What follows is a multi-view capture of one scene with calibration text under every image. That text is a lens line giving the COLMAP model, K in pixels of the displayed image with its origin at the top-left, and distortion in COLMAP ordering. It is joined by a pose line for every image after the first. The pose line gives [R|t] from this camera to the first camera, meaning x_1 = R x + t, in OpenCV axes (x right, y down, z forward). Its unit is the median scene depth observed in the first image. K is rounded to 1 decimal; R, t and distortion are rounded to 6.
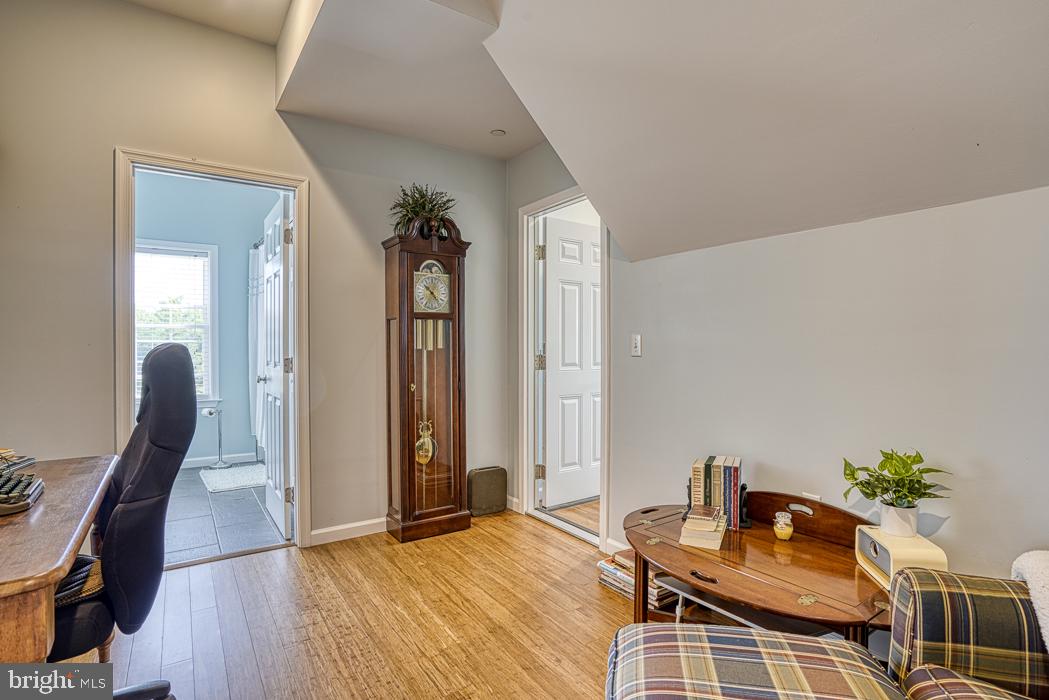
lens RADIAL K [[516.5, 0, 523.8], [0, 516.5, 350.8], [0, 0, 1]] dist [-0.047107, 0.018858]
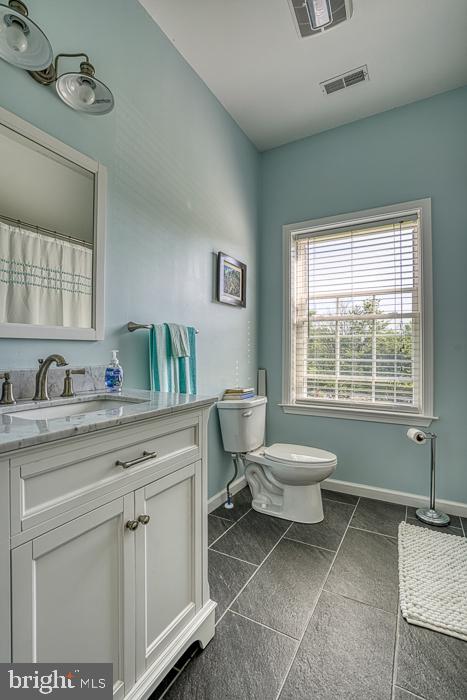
lens RADIAL K [[327.1, 0, 232.0], [0, 327.1, 350.0], [0, 0, 1]] dist [-0.035147, 0.005223]
pose [[0.426804, -0.000302, -0.904344, -0.318303], [-0.007950, 0.999960, -0.004086, 0.006716], [0.904309, 0.008934, 0.426784, 0.564797]]
